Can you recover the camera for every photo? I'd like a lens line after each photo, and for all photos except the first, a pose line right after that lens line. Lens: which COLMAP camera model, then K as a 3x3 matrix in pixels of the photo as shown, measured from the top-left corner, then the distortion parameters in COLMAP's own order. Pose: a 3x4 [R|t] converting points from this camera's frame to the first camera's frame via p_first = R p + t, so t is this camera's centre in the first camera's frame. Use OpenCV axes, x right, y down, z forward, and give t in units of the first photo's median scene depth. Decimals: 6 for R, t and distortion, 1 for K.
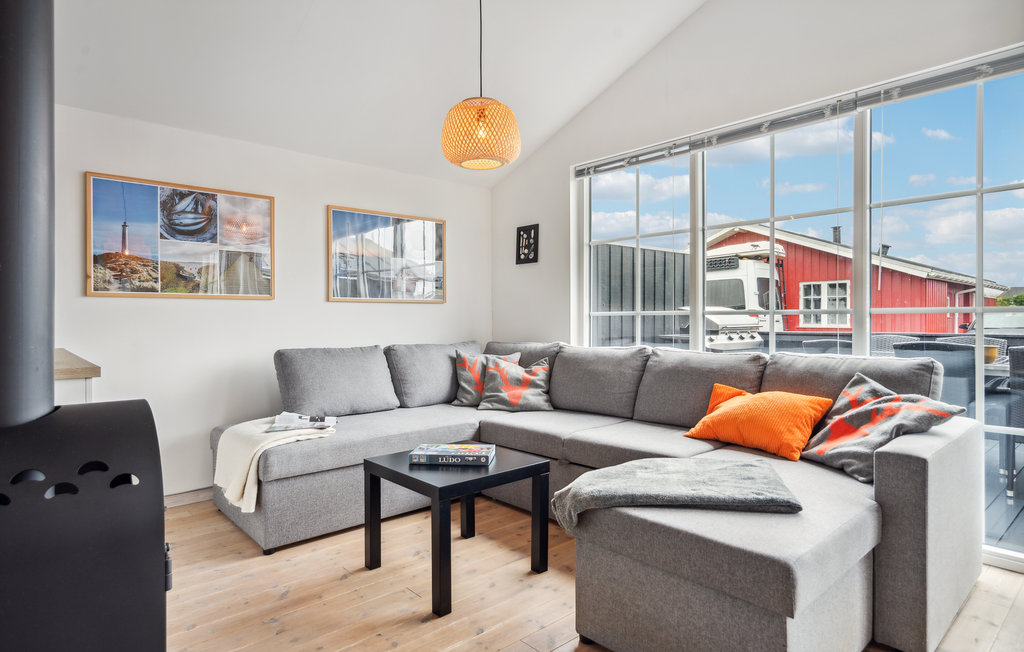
lens RADIAL K [[557.6, 0, 511.3], [0, 557.6, 323.5], [0, 0, 1]] dist [0.003969, 0.000469]
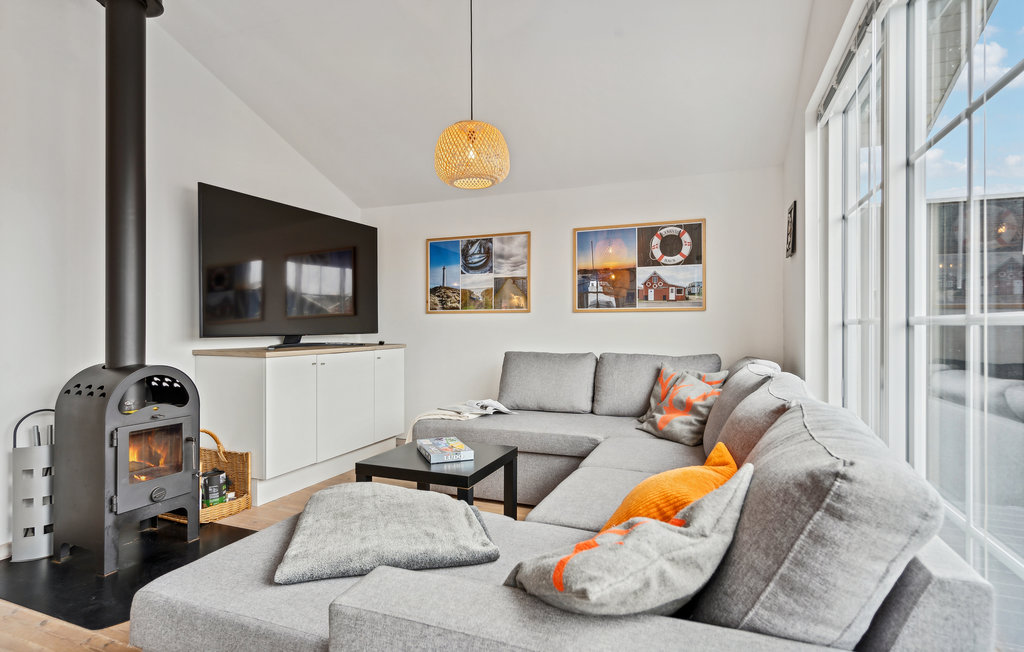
lens RADIAL K [[519.9, 0, 510.8], [0, 519.9, 325.2], [0, 0, 1]] dist [-0.000748, 0.000029]
pose [[0.446935, 0.004121, -0.894557, 0.672447], [-0.005849, 0.999981, 0.001684, -0.016354], [0.894547, 0.004479, 0.446951, 0.476215]]
